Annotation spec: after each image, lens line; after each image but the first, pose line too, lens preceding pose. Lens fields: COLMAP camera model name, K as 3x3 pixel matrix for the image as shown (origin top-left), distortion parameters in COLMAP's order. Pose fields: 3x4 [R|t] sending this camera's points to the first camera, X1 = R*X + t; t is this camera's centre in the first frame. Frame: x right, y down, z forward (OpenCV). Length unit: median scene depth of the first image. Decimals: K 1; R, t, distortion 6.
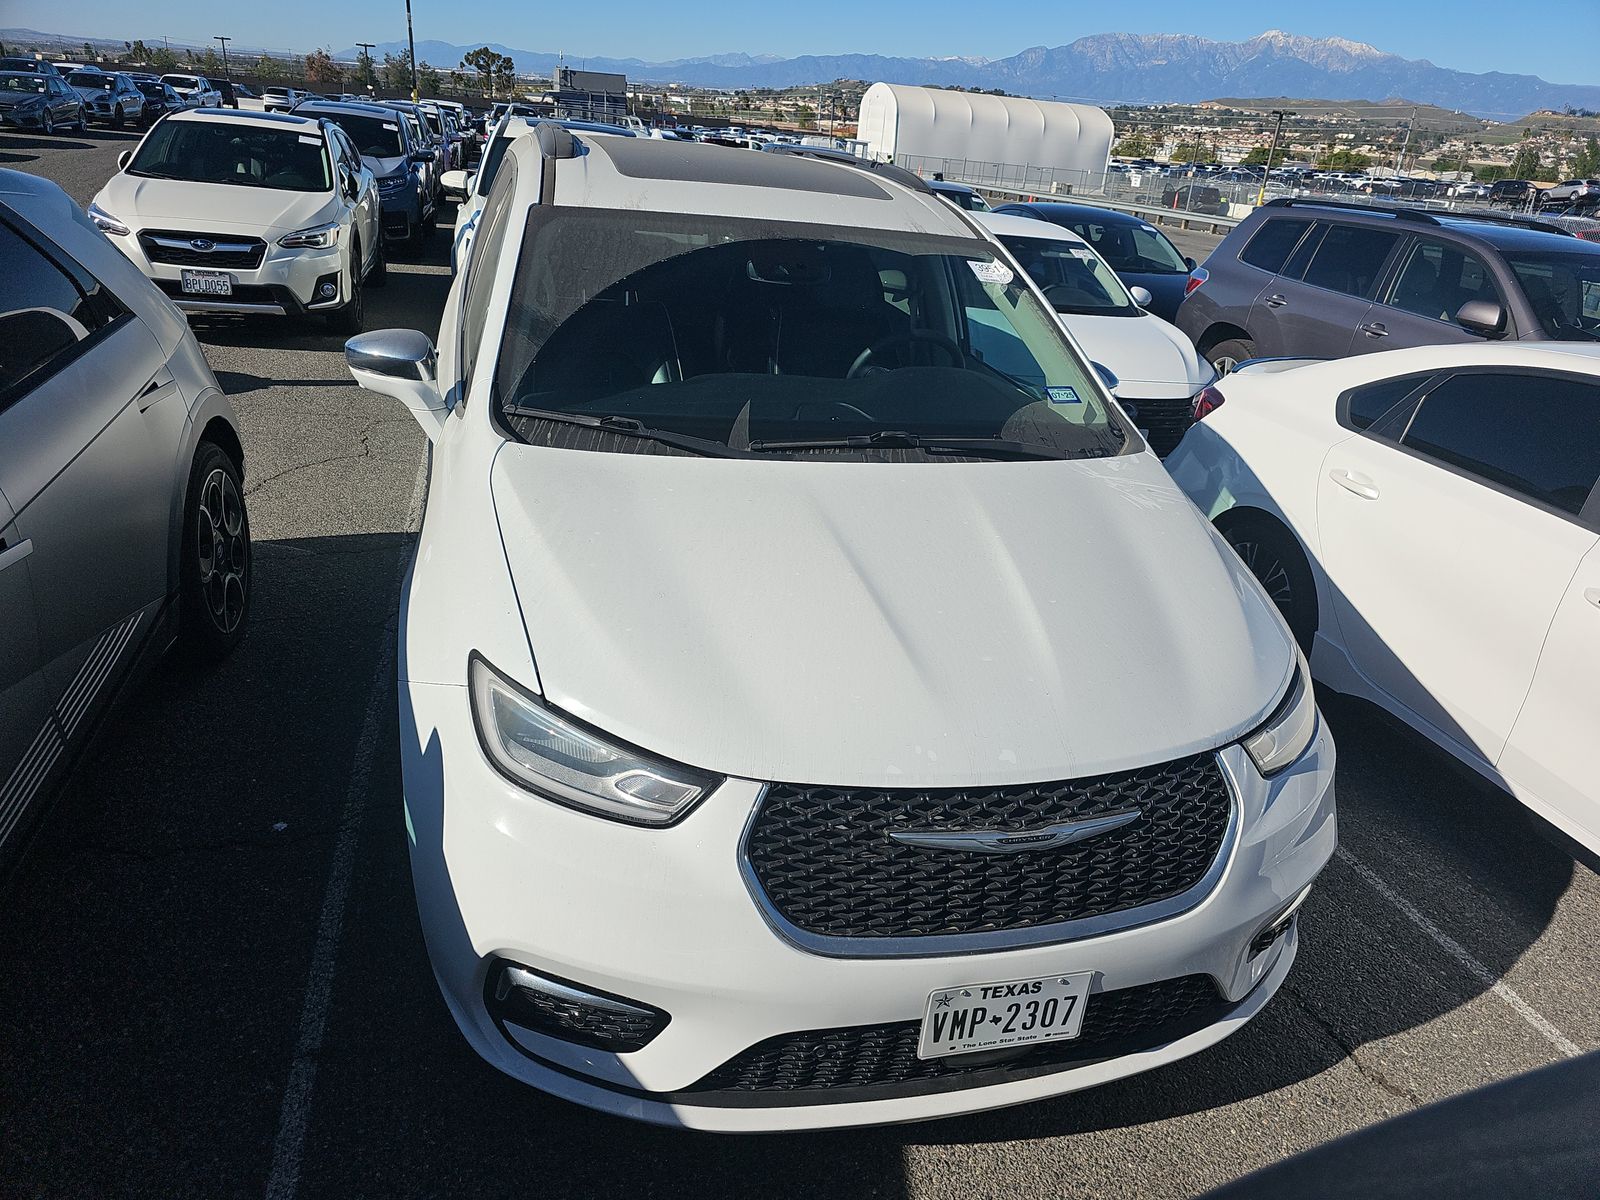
lens RADIAL K [[1067.9, 0, 805.7], [0, 1067.9, 615.7], [0, 0, 1]] dist [0.044025, -0.043410]
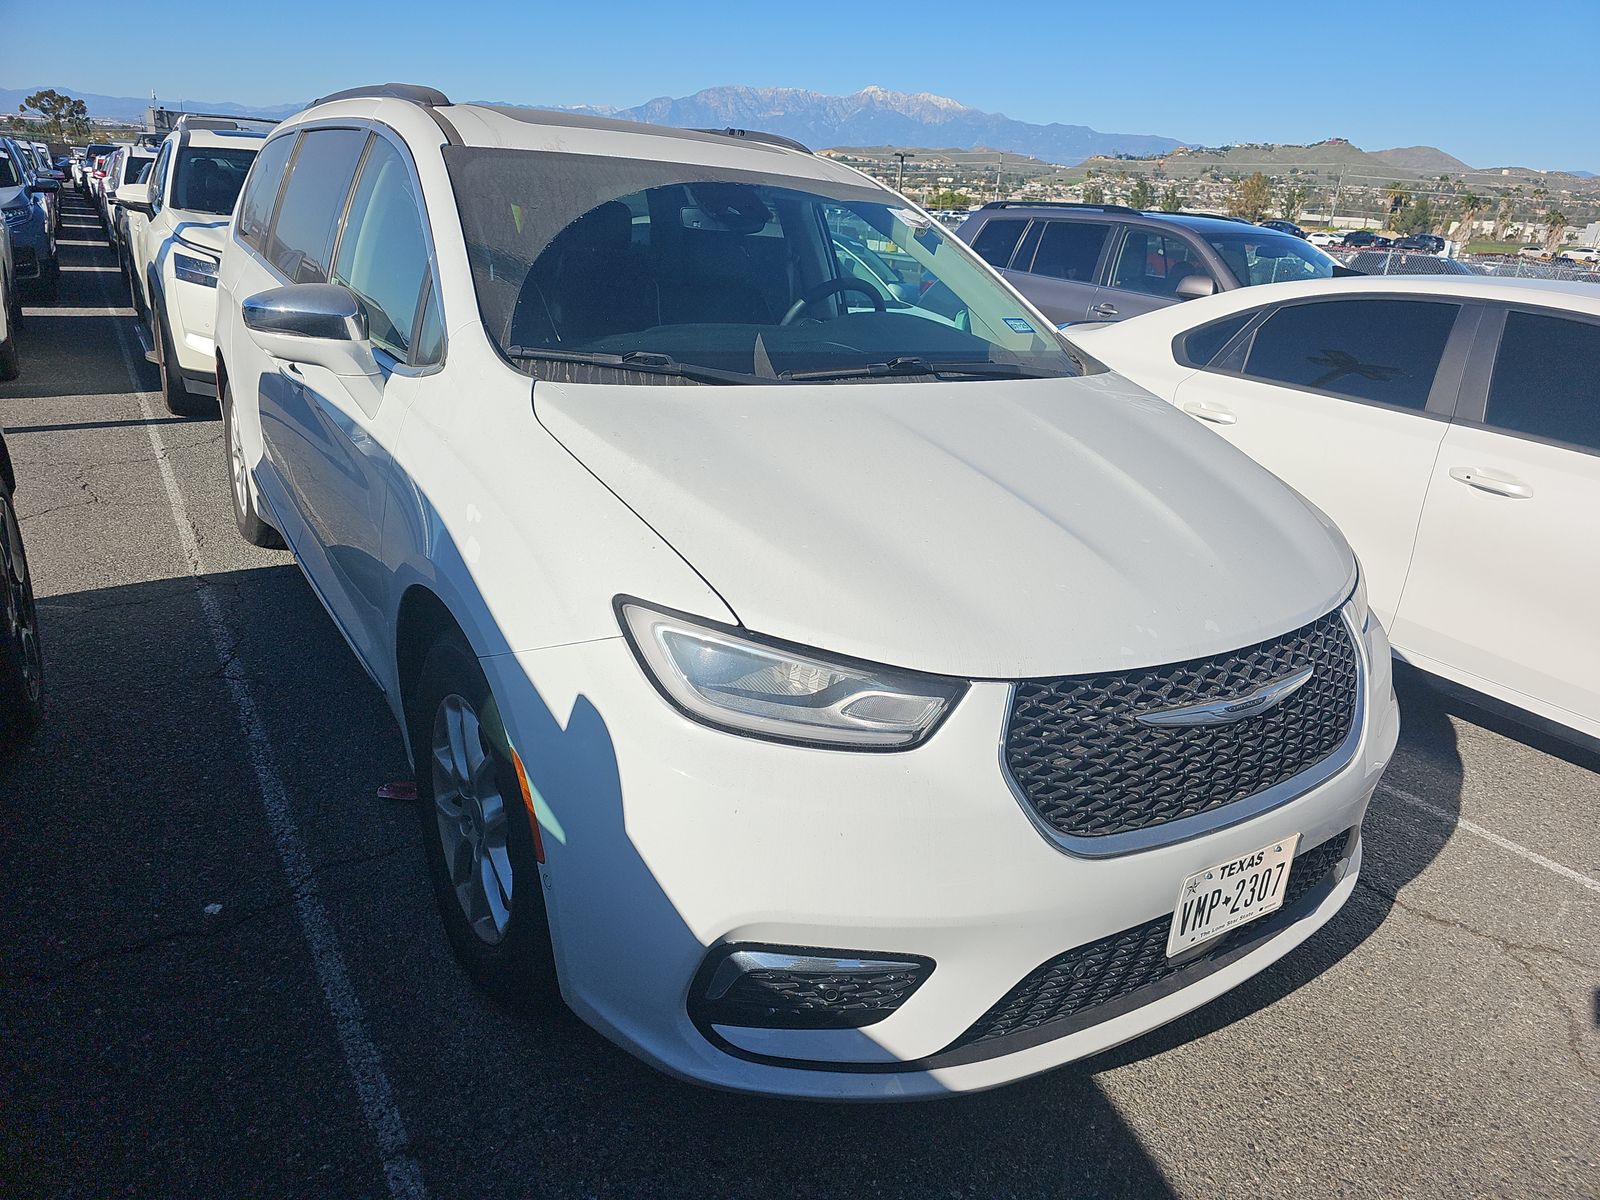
lens RADIAL K [[1067.9, 0, 803.5], [0, 1067.9, 601.6], [0, 0, 1]] dist [0.044025, -0.043410]
pose [[0.950325, -0.122056, 0.286331, -0.320098], [0.136335, 0.990196, -0.030393, 0.064296], [-0.279814, 0.067920, 0.957649, 0.118298]]
